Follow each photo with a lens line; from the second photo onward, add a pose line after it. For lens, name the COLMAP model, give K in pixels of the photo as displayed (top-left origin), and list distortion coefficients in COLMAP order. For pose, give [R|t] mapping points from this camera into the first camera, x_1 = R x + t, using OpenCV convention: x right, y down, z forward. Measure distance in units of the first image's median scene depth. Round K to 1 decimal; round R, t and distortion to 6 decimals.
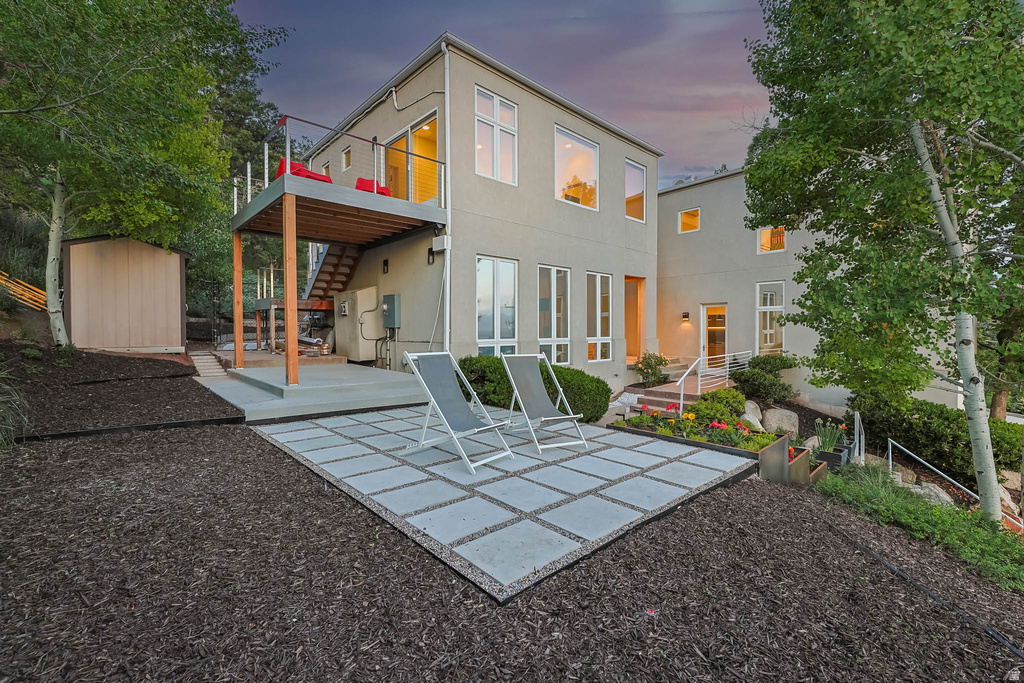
lens RADIAL K [[447.2, 0, 511.6], [0, 447.2, 330.6], [0, 0, 1]] dist [0.001321, 0.000153]
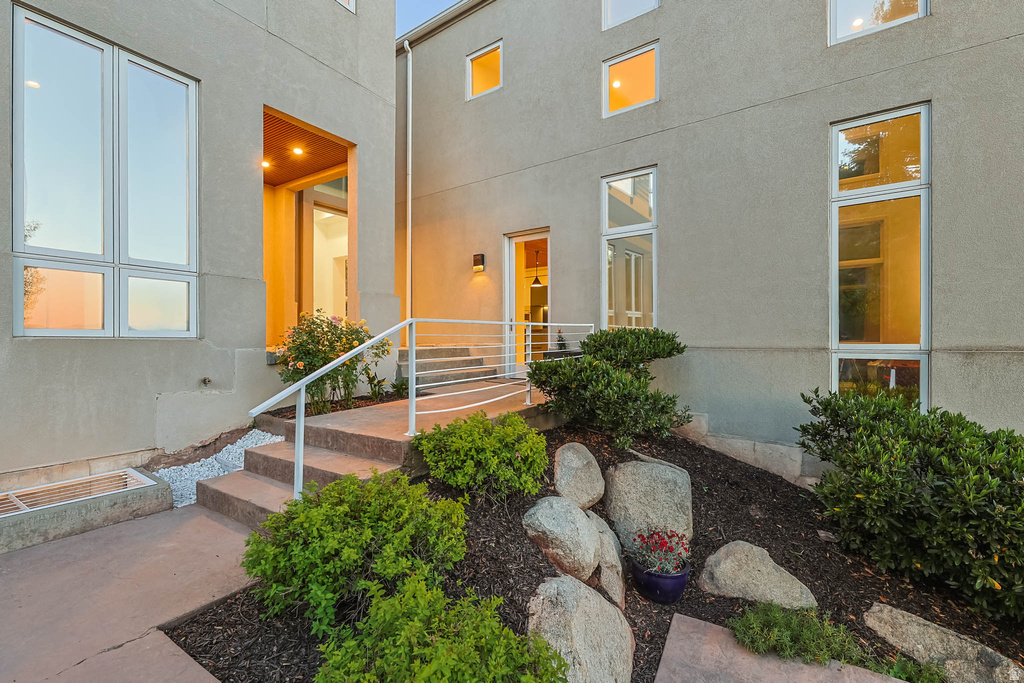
lens RADIAL K [[450.4, 0, 511.7], [0, 450.4, 344.5], [0, 0, 1]] dist [-0.000431, -0.000034]
pose [[0.972049, -0.000138, 0.234778, 0.390645], [-0.000527, 0.999996, 0.002769, 0.073819], [-0.234778, -0.002815, 0.972045, 0.644113]]
